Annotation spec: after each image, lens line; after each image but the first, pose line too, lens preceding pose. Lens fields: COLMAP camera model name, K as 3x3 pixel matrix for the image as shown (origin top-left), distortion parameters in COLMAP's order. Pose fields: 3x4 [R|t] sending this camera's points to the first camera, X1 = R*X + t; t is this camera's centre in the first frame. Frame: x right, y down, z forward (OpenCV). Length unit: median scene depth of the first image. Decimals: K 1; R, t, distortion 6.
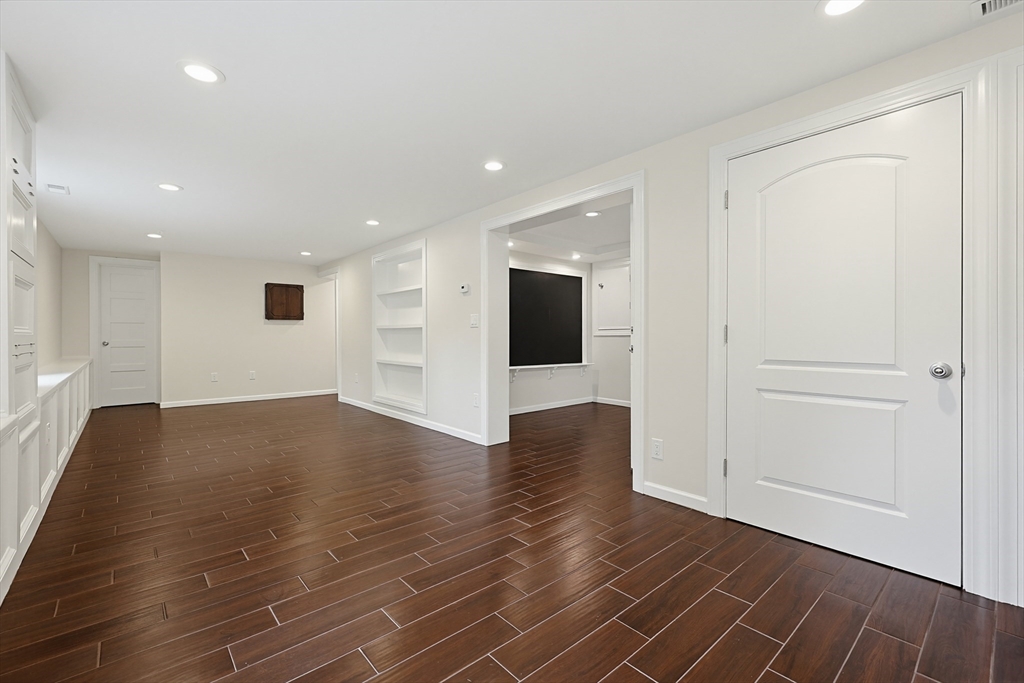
lens RADIAL K [[437.9, 0, 520.7], [0, 437.9, 338.1], [0, 0, 1]] dist [-0.001355, -0.001106]
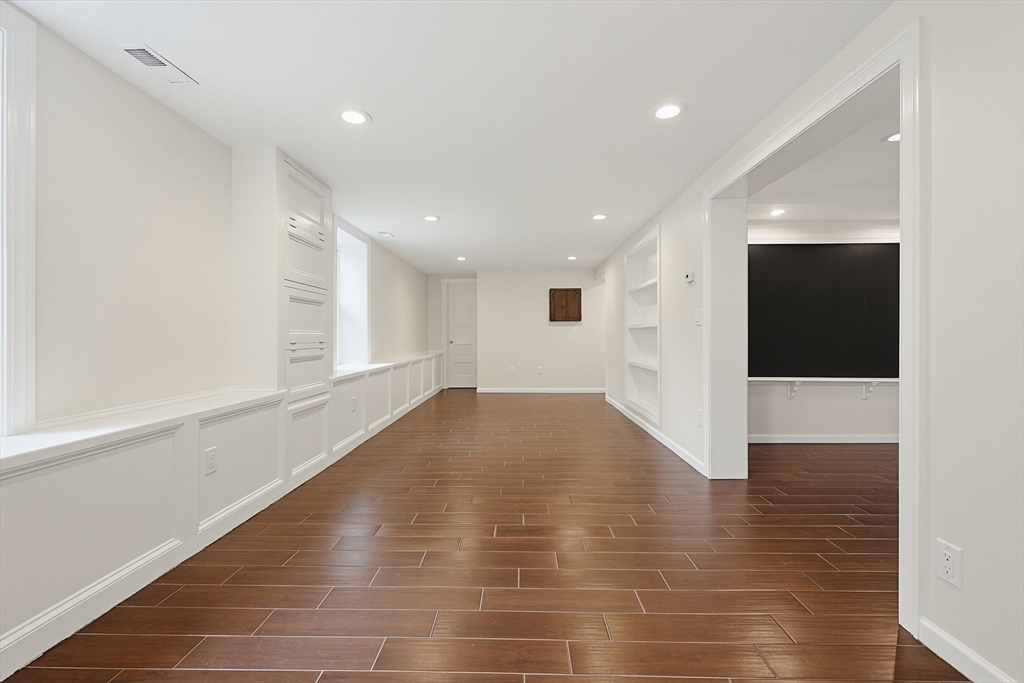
lens RADIAL K [[437.9, 0, 508.2], [0, 437.9, 334.0], [0, 0, 1]] dist [-0.001355, -0.001106]
pose [[0.733660, -0.004512, -0.679502, 0.142093], [-0.001978, 0.999960, -0.008775, -0.000610], [0.679514, 0.007782, 0.733622, 0.147773]]
